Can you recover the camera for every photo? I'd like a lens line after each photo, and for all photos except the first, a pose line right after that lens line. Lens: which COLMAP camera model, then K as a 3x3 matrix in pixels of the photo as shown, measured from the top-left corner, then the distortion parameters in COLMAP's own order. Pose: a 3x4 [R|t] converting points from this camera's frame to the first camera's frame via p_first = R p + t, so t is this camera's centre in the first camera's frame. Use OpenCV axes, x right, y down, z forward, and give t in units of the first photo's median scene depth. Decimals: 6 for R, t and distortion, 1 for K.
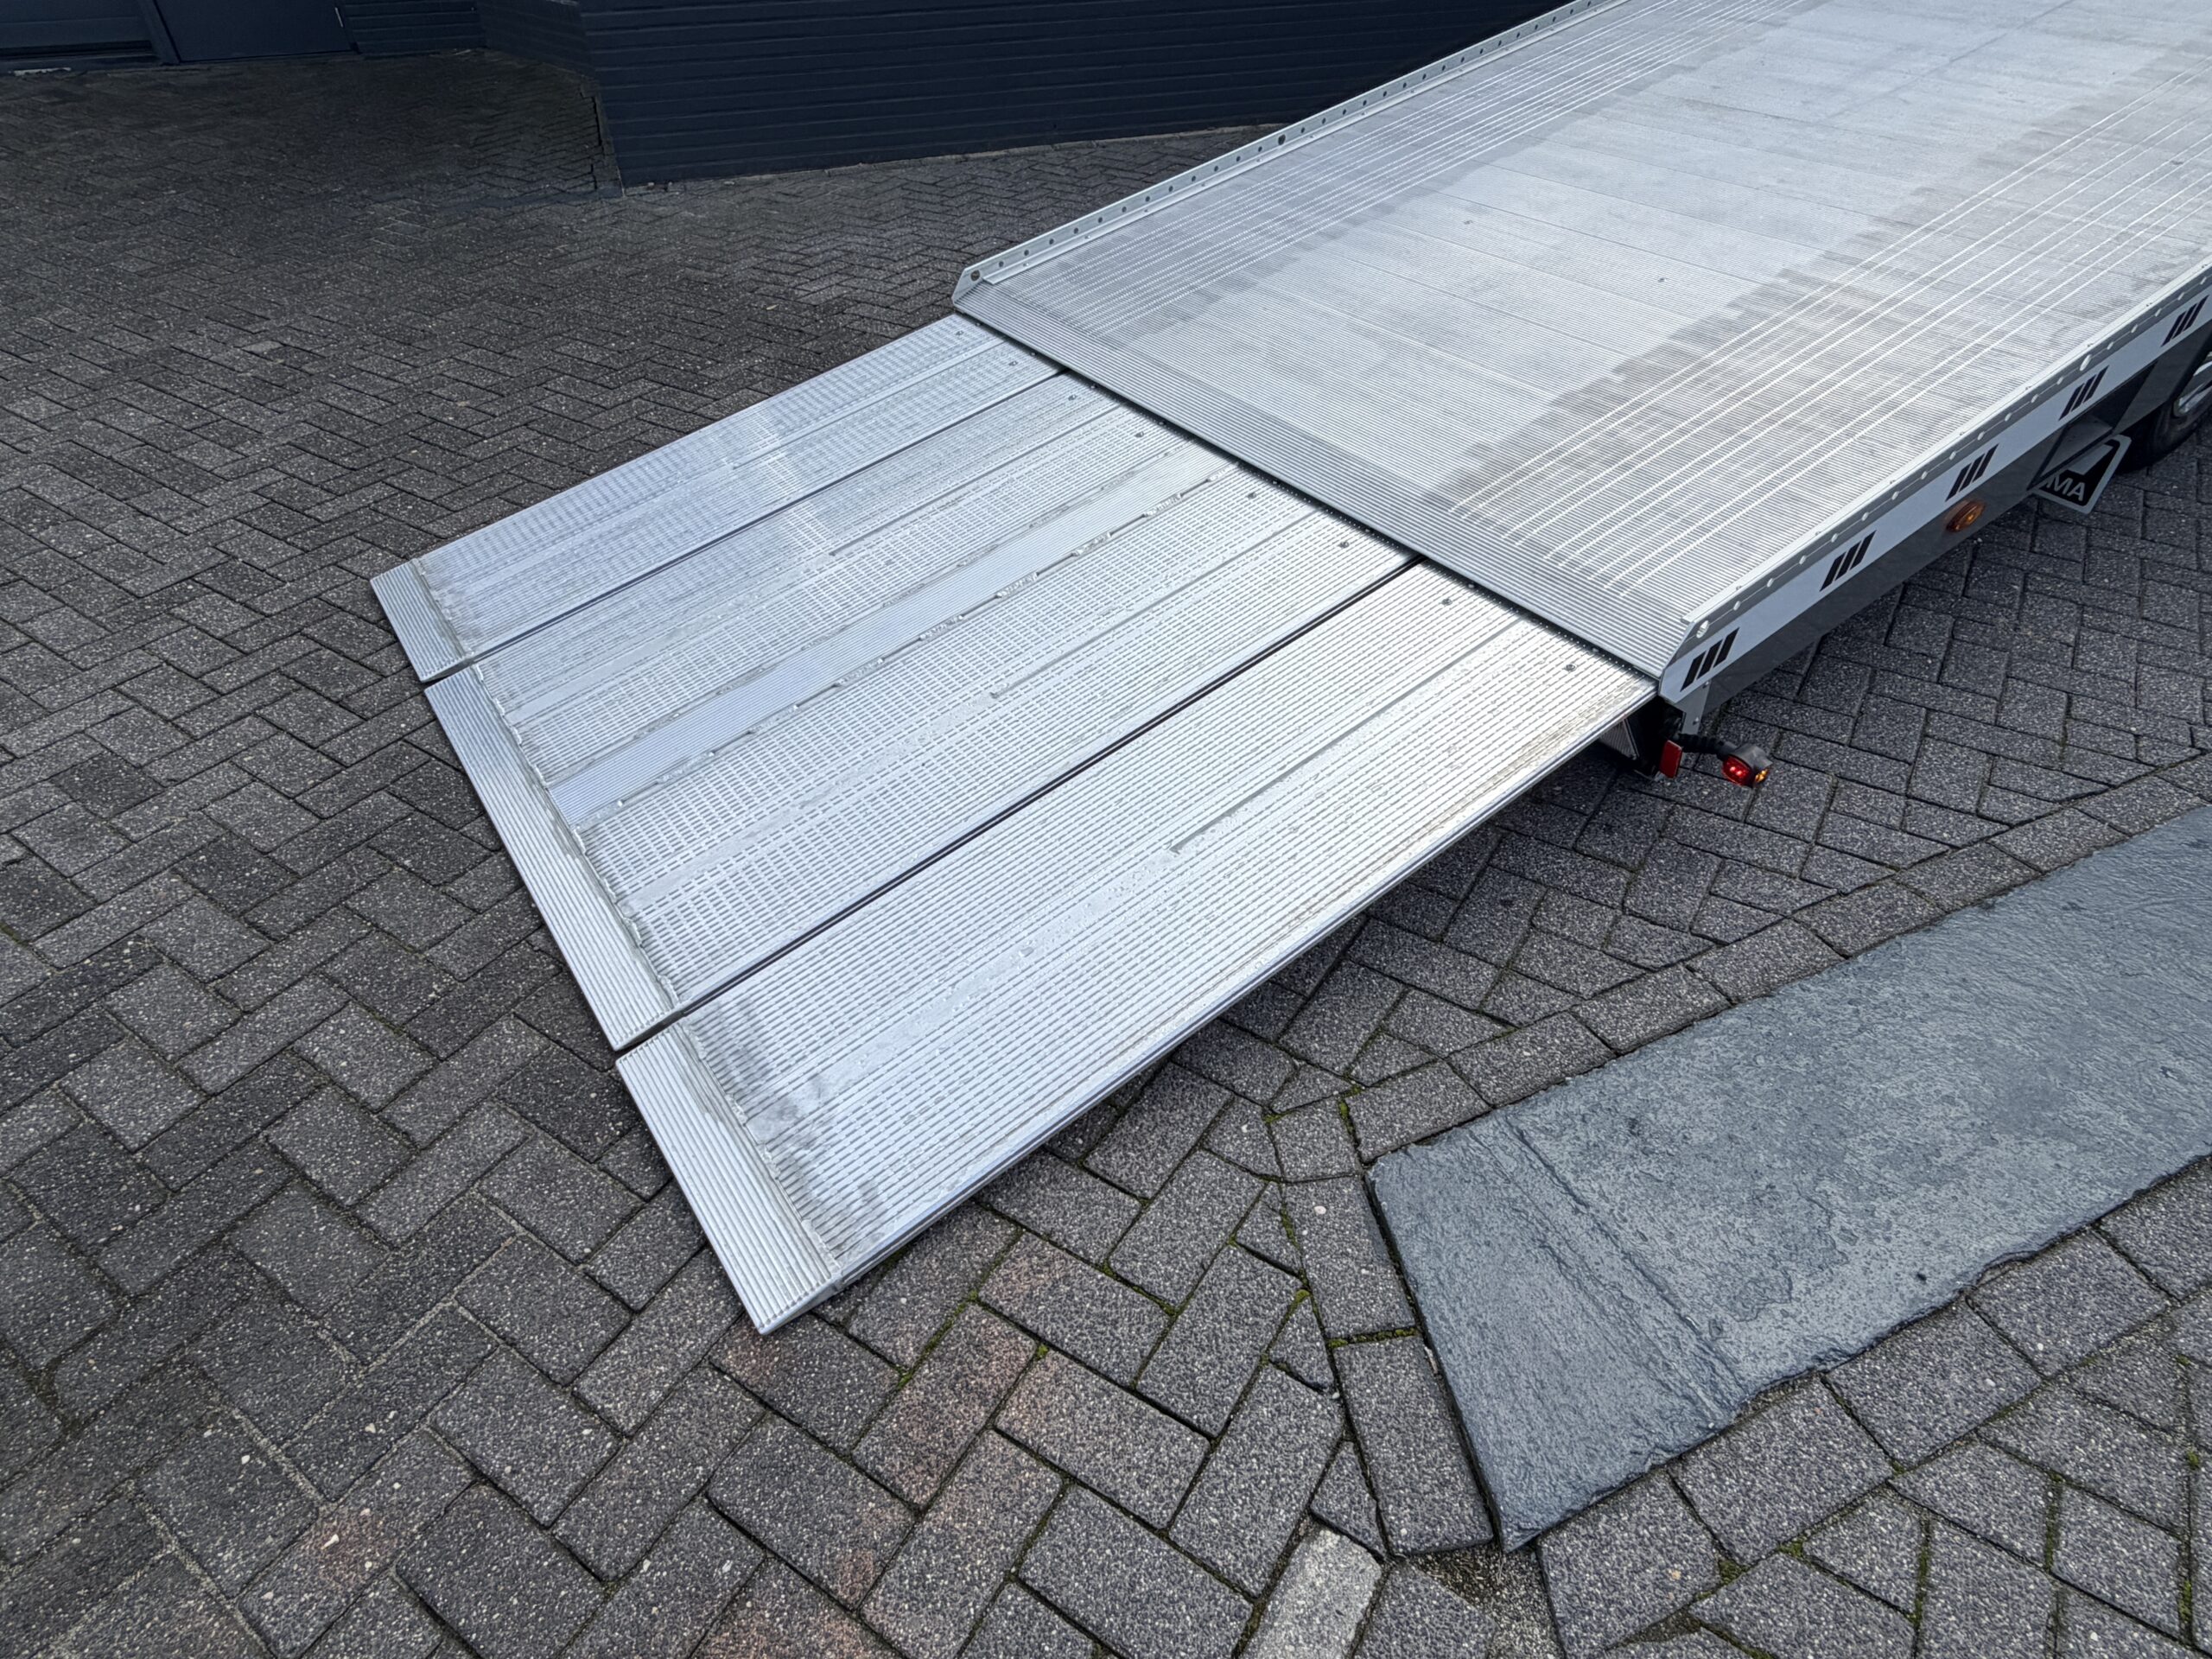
lens RADIAL K [[1221.0, 0, 1086.9], [0, 1221.0, 839.3], [0, 0, 1]] dist [-0.001605, -0.000475]
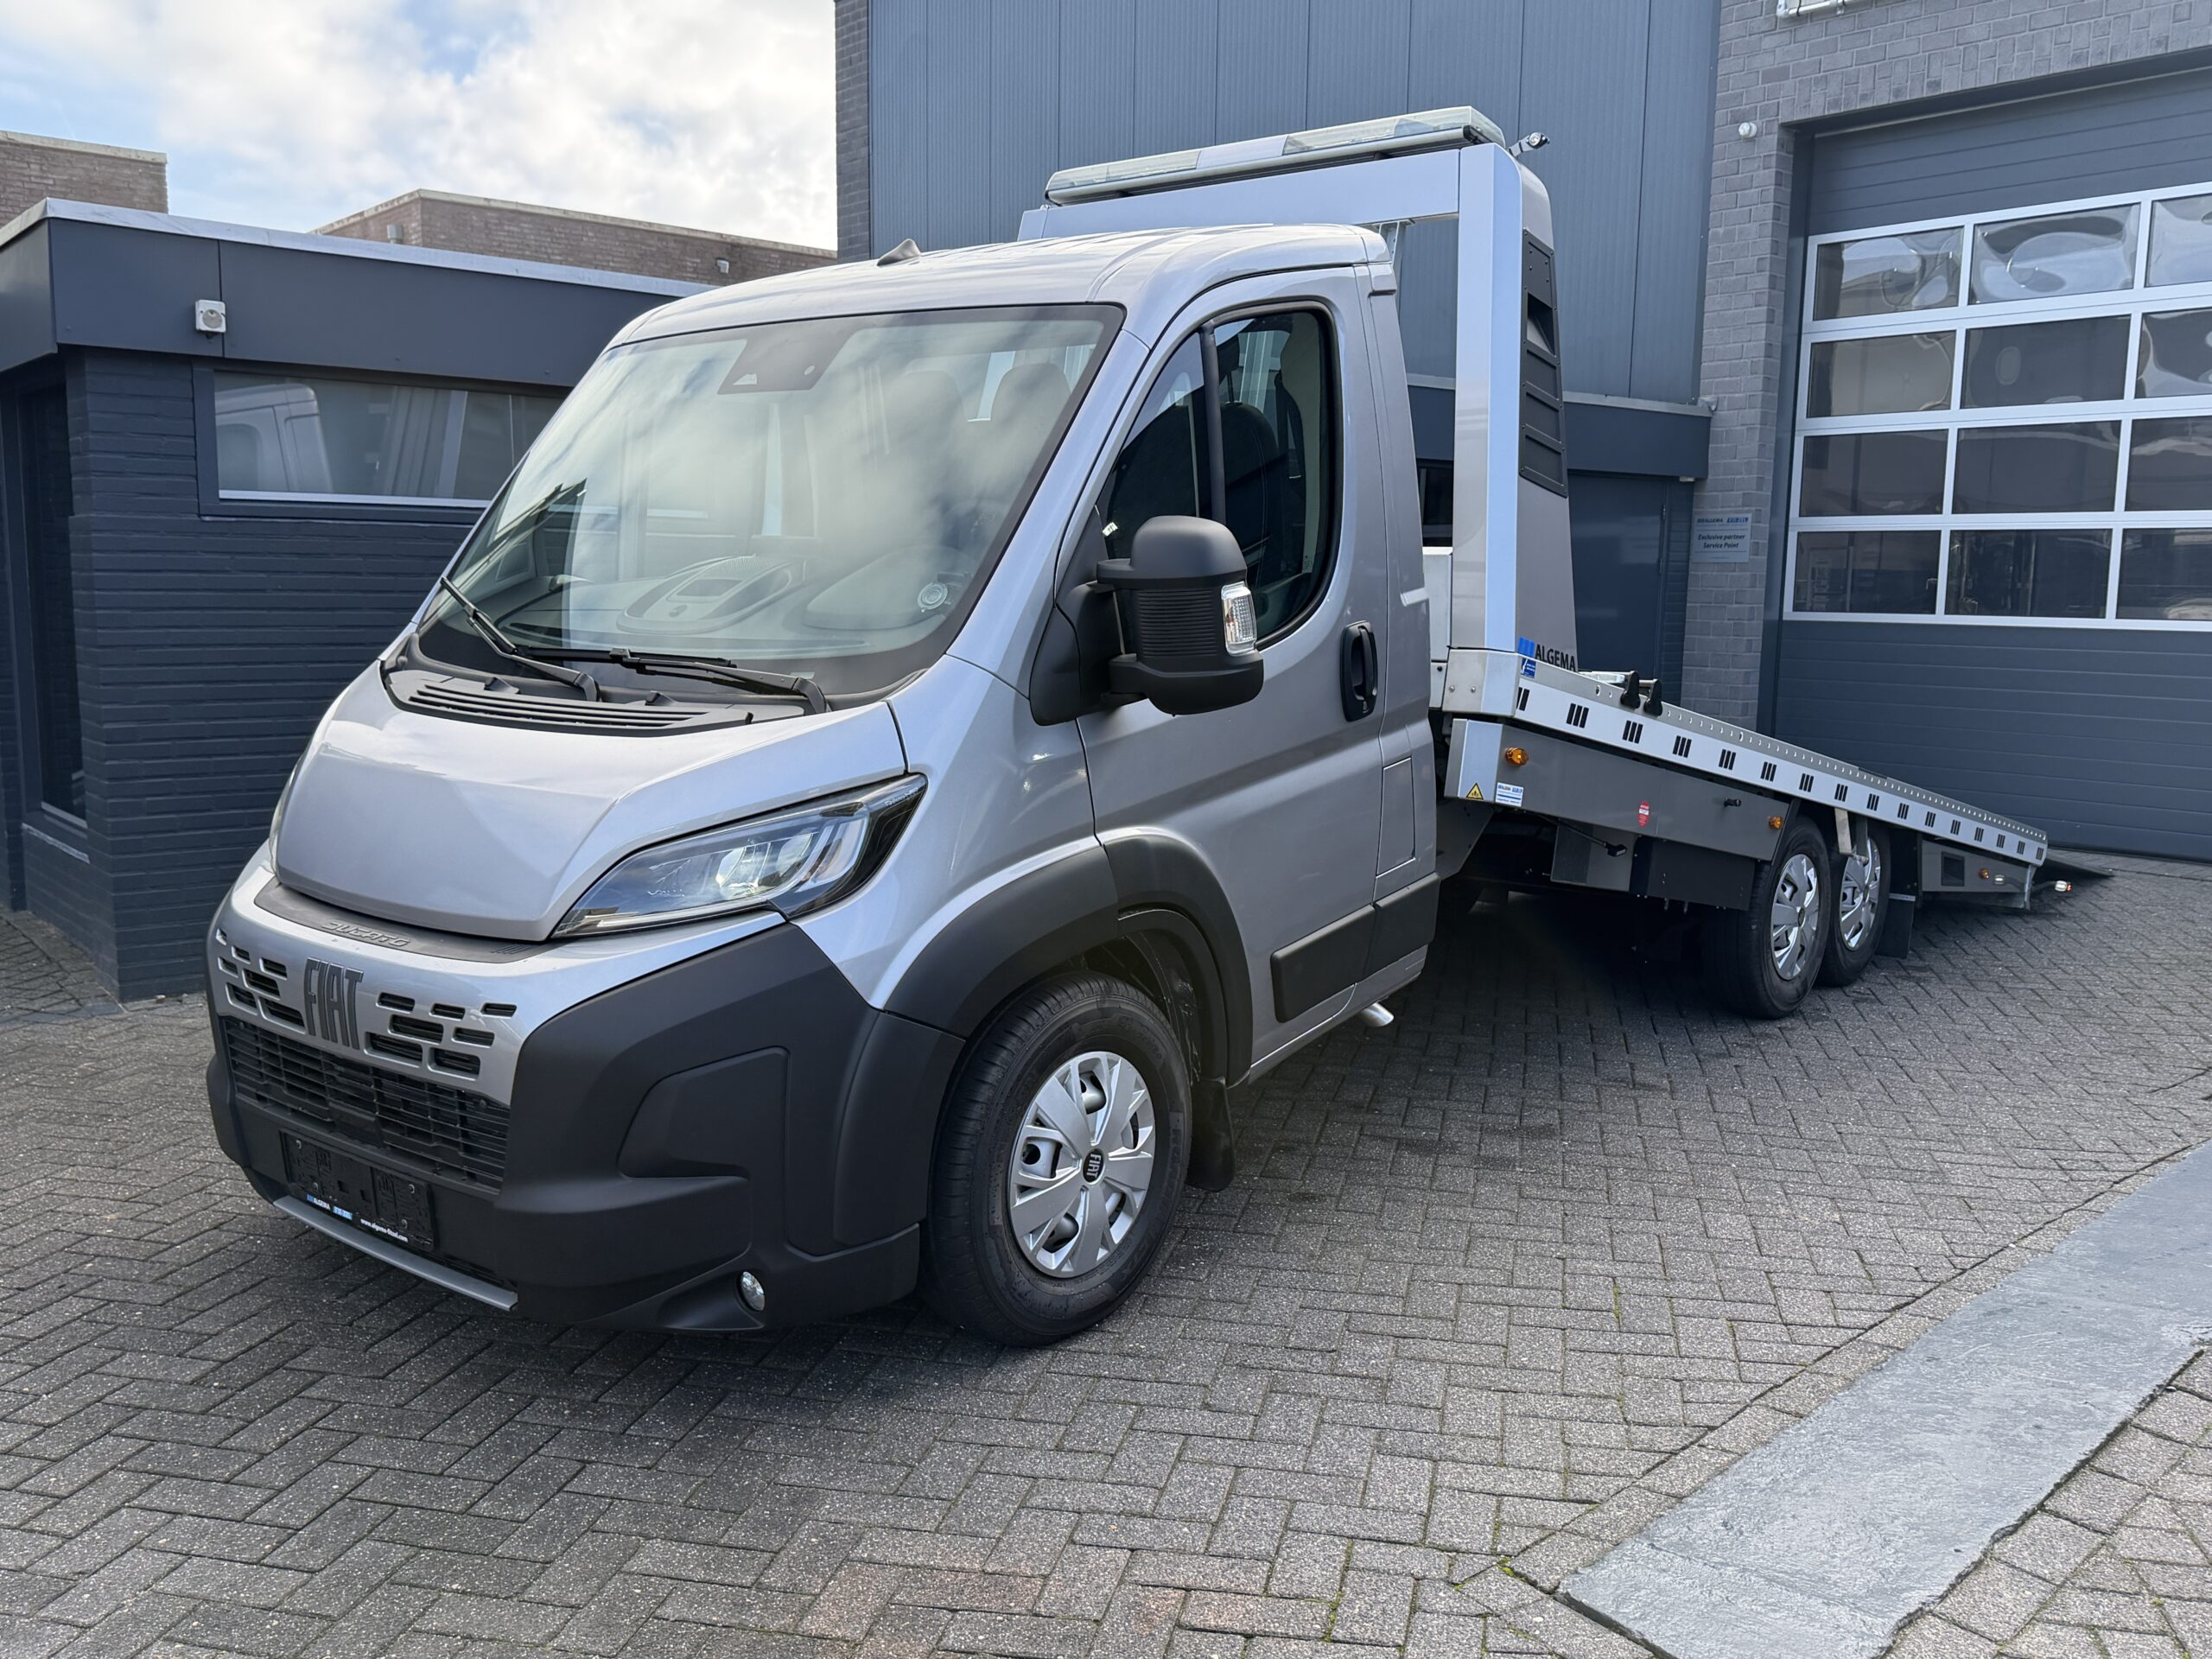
lens RADIAL K [[1892.5, 0, 1115.6], [0, 1892.5, 830.6], [0, 0, 1]] dist [0.050918, -0.073183]
pose [[0.931312, -0.023447, 0.363468, -0.674627], [0.221243, 0.829139, -0.513401, 0.427159], [-0.289327, 0.558551, 0.777374, -0.586339]]
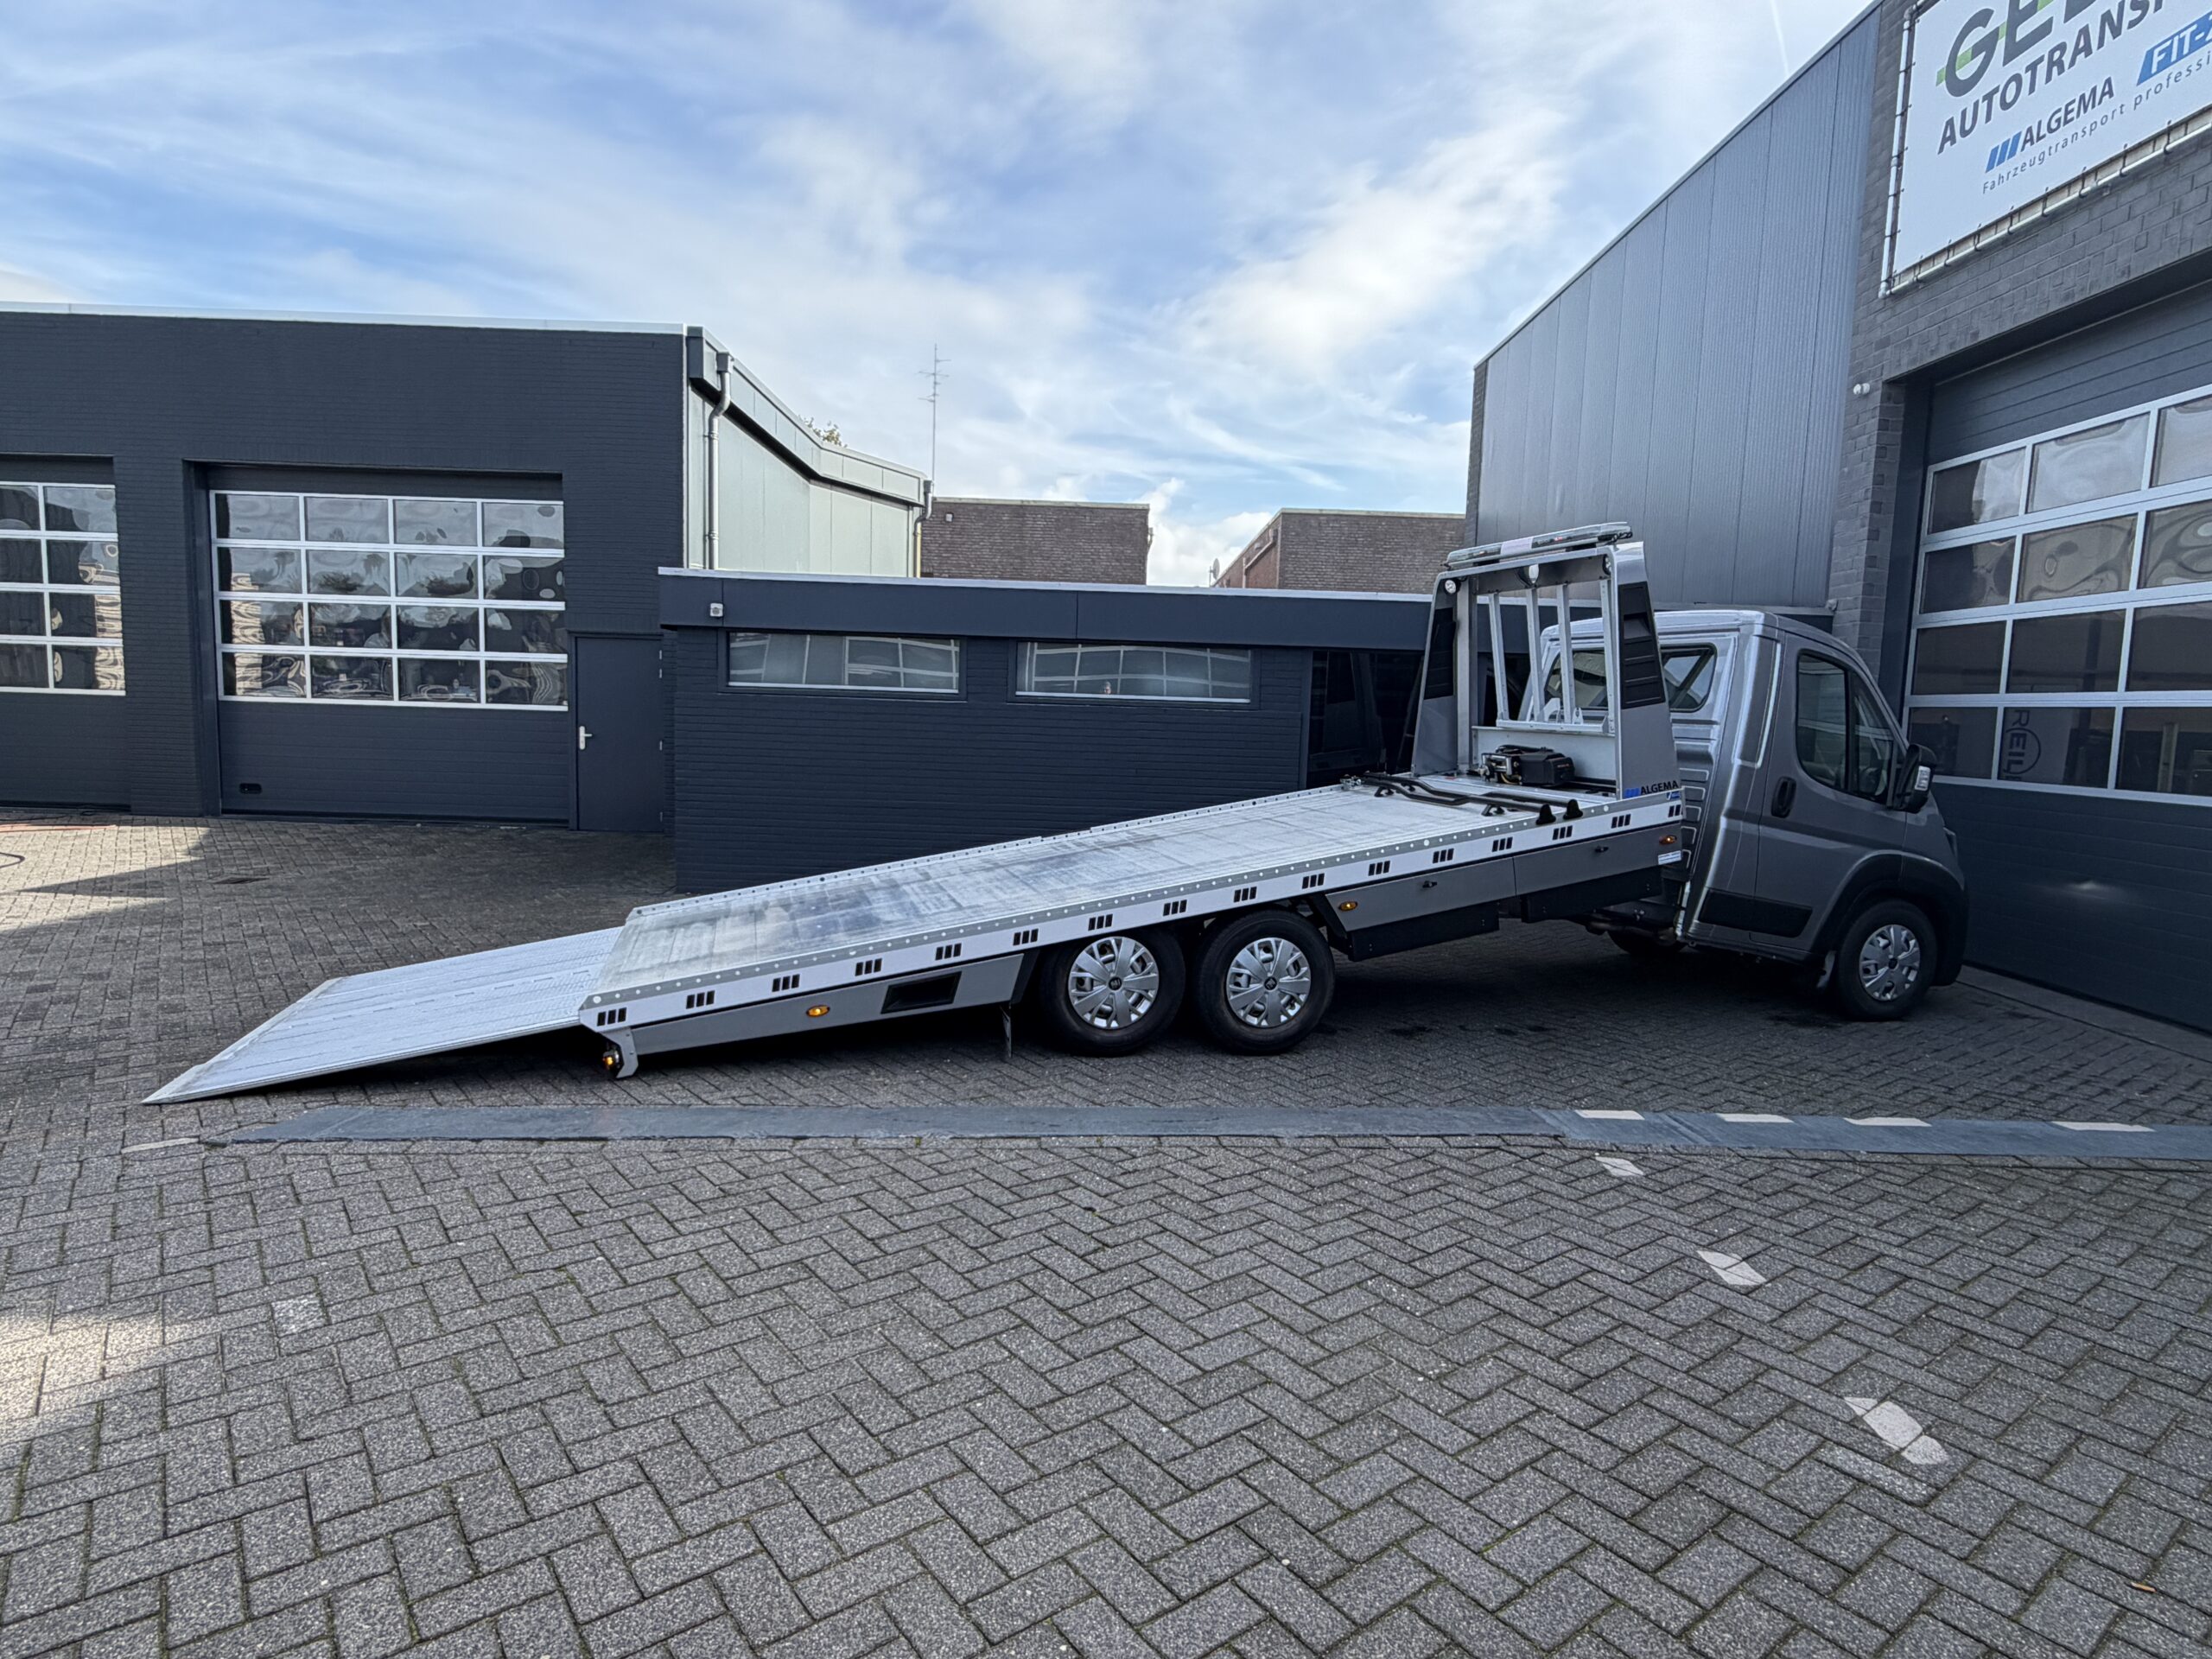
lens RADIAL K [[1221.0, 0, 1098.6], [0, 1221.0, 831.2], [0, 0, 1]] dist [-0.001605, -0.000475]
pose [[0.944833, 0.073764, -0.319140, 2.440607], [-0.246649, 0.801333, -0.545004, 0.746170], [0.215536, 0.593653, 0.775320, -1.110862]]
